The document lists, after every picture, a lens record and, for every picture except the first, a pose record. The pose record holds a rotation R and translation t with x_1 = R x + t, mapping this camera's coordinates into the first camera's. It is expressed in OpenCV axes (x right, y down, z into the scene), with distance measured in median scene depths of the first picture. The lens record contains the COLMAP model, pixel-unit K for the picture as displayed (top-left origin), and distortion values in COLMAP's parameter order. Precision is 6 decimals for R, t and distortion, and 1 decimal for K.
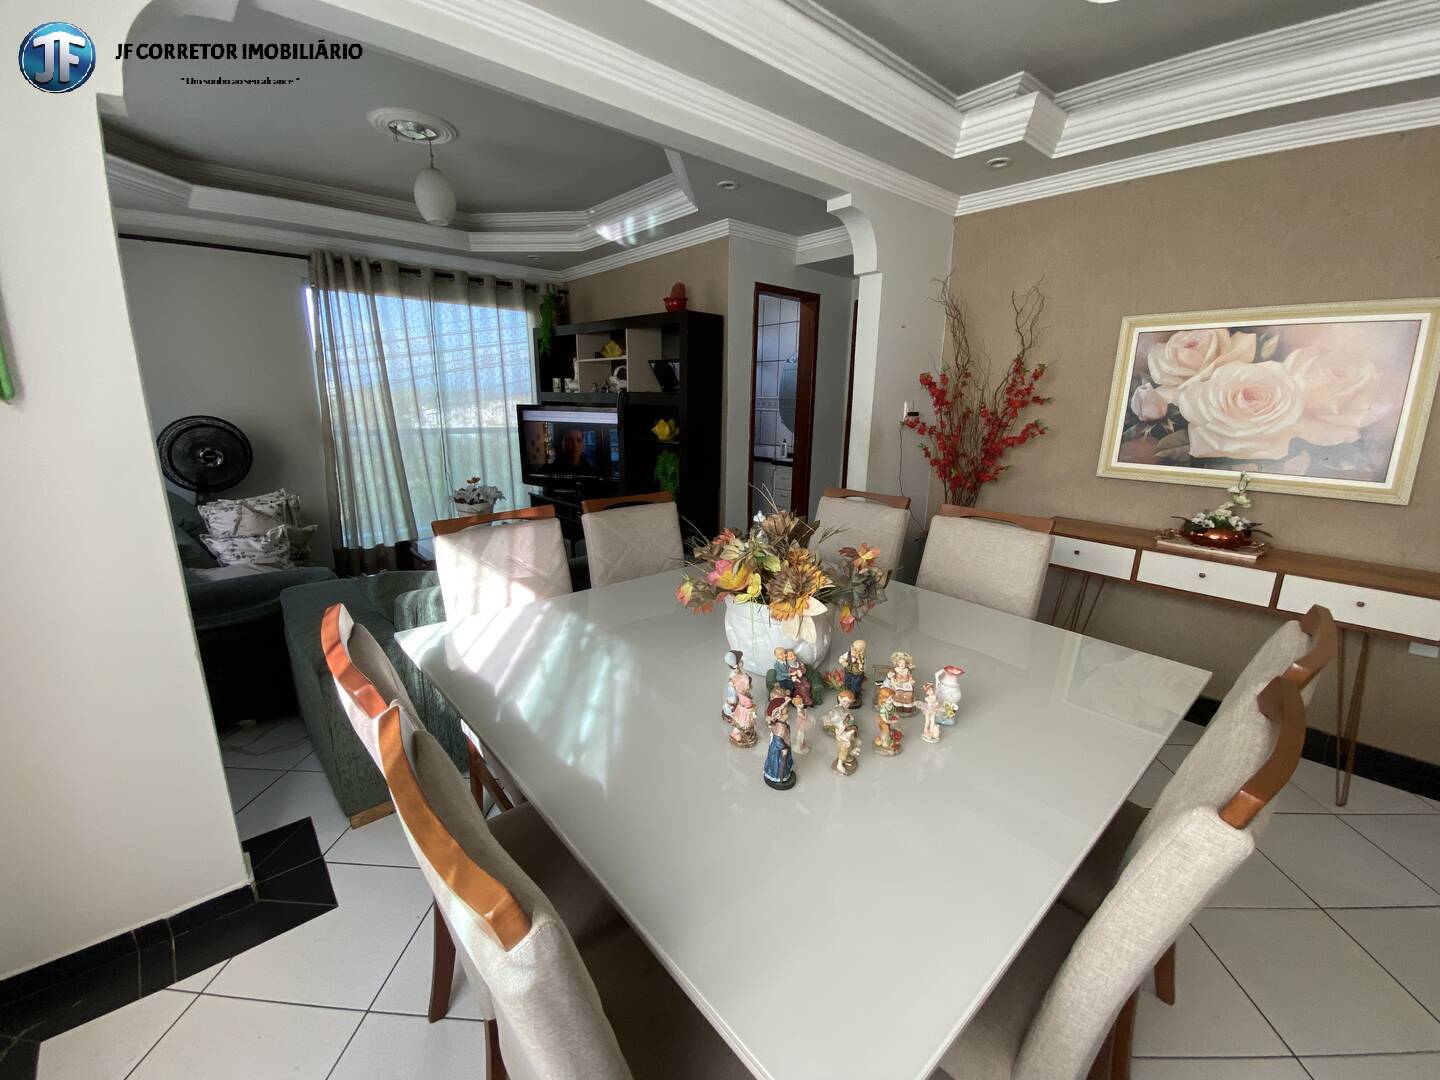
lens RADIAL K [[586.3, 0, 720.0], [0, 586.3, 540.0], [0, 0, 1]] dist [0.015824, -0.019379]
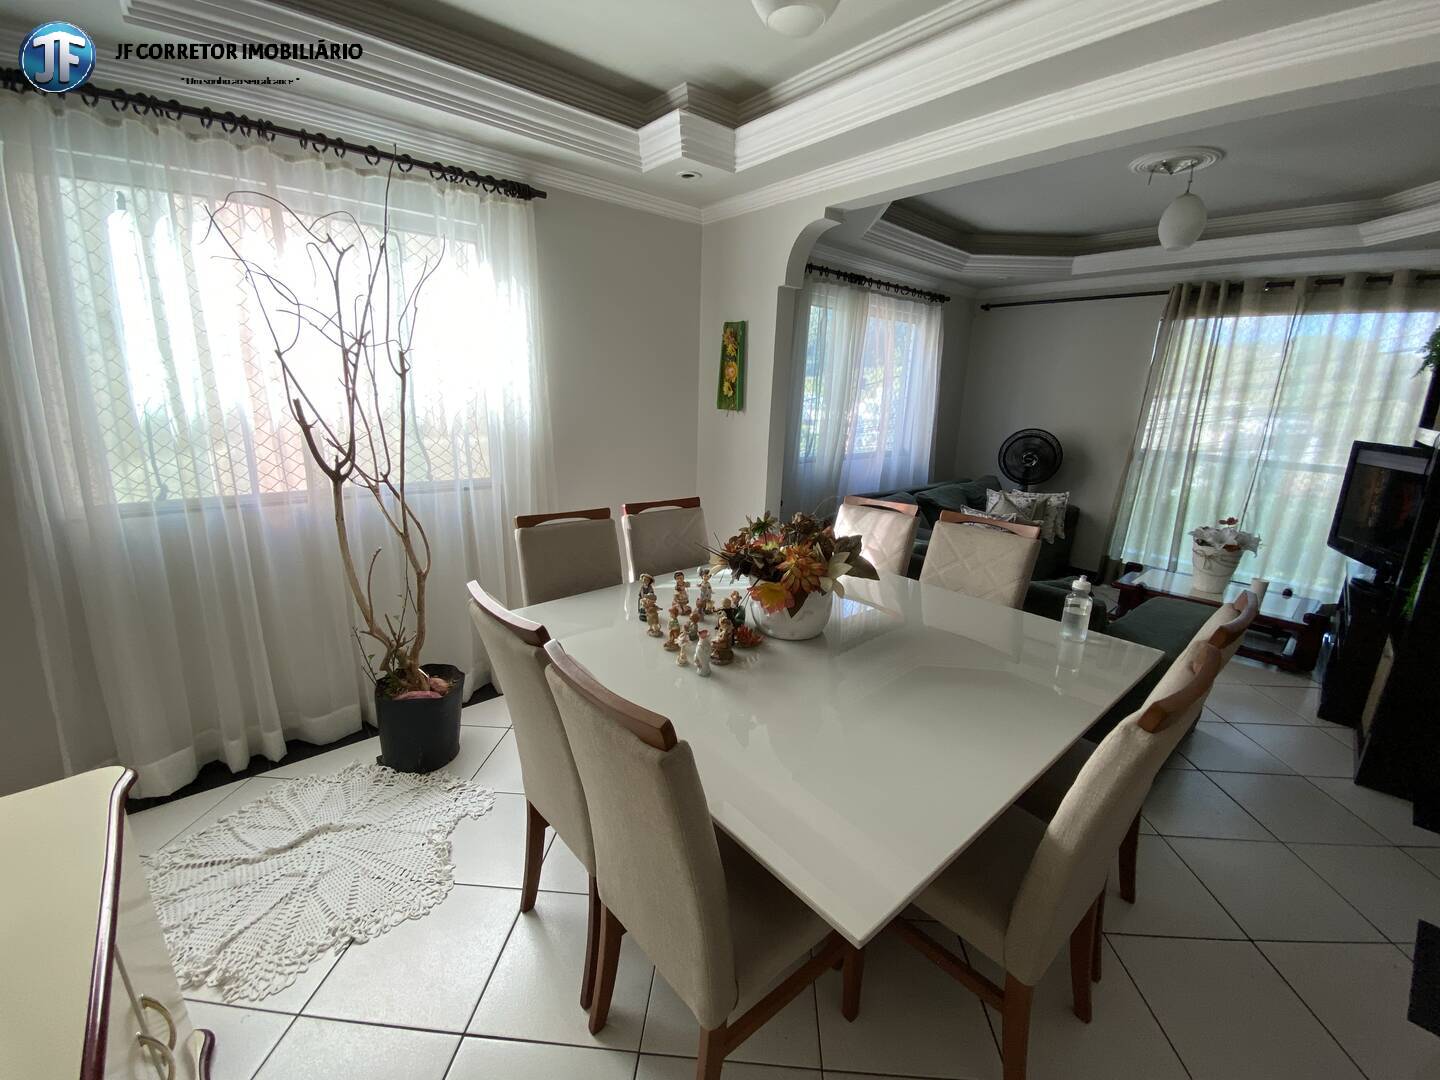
lens RADIAL K [[586.3, 0, 720.0], [0, 586.3, 540.0], [0, 0, 1]] dist [0.015824, -0.019379]
pose [[-0.015875, 0.227556, -0.973636, 0.433927], [-0.276520, 0.934781, 0.222984, -0.059737], [0.960877, 0.272770, 0.048084, 0.250624]]
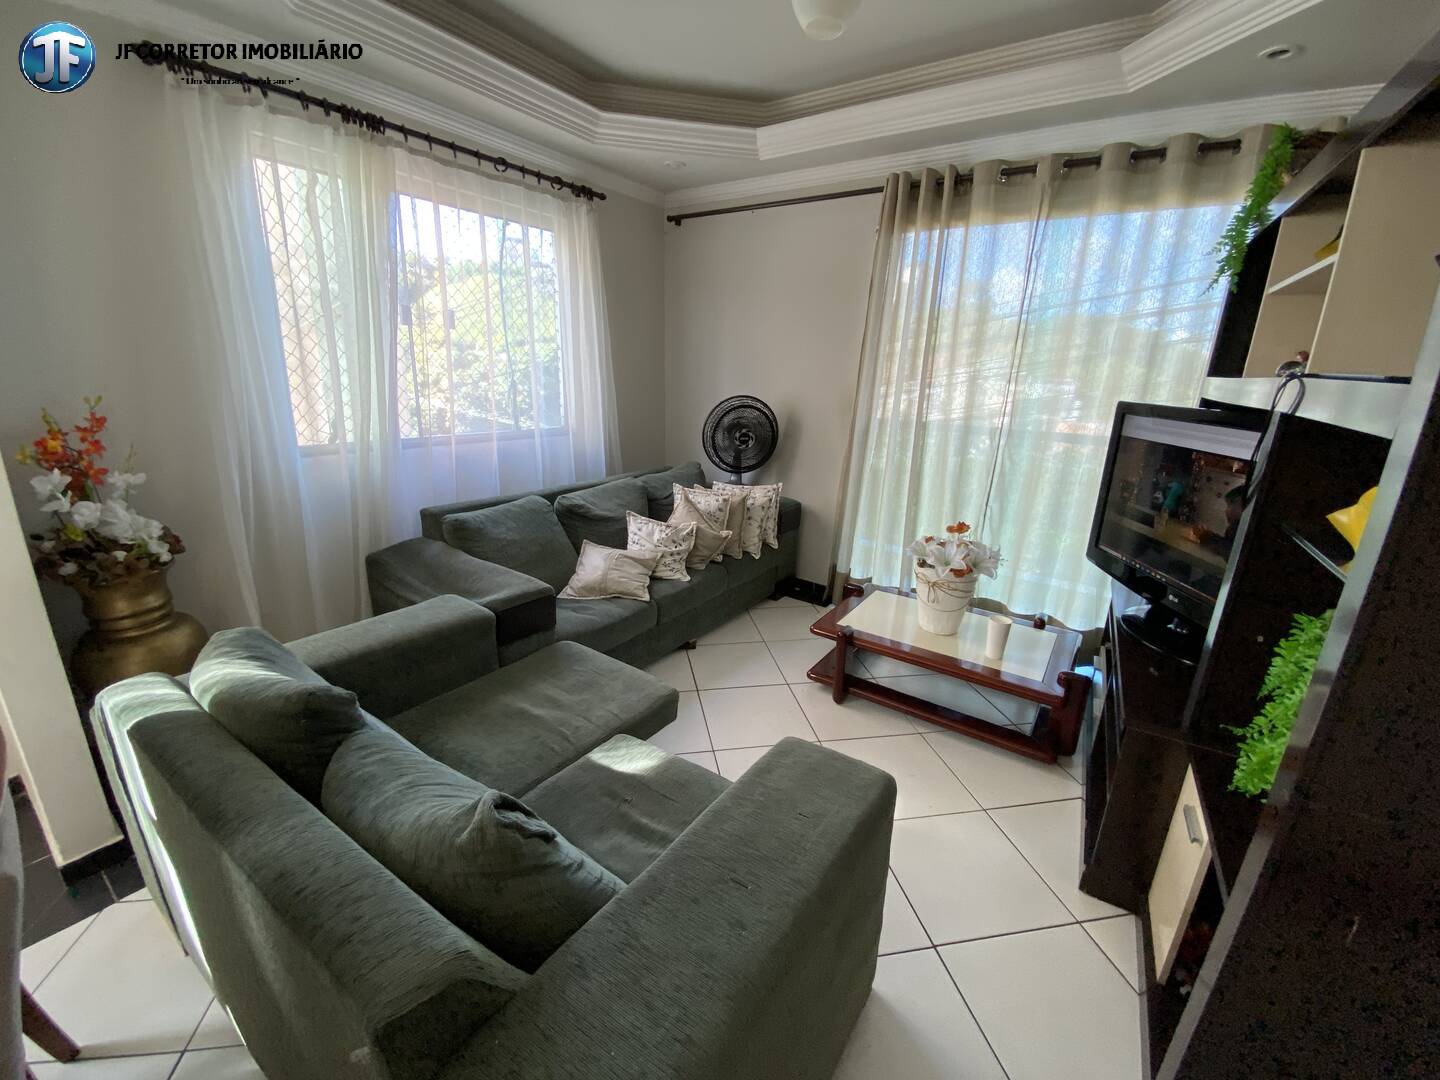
lens RADIAL K [[586.3, 0, 720.0], [0, 586.3, 540.0], [0, 0, 1]] dist [0.015824, -0.019379]
pose [[0.235541, 0.262648, -0.935701, 0.061145], [-0.267839, 0.943048, 0.197288, -0.139984], [0.934228, 0.204148, 0.292474, 0.619942]]
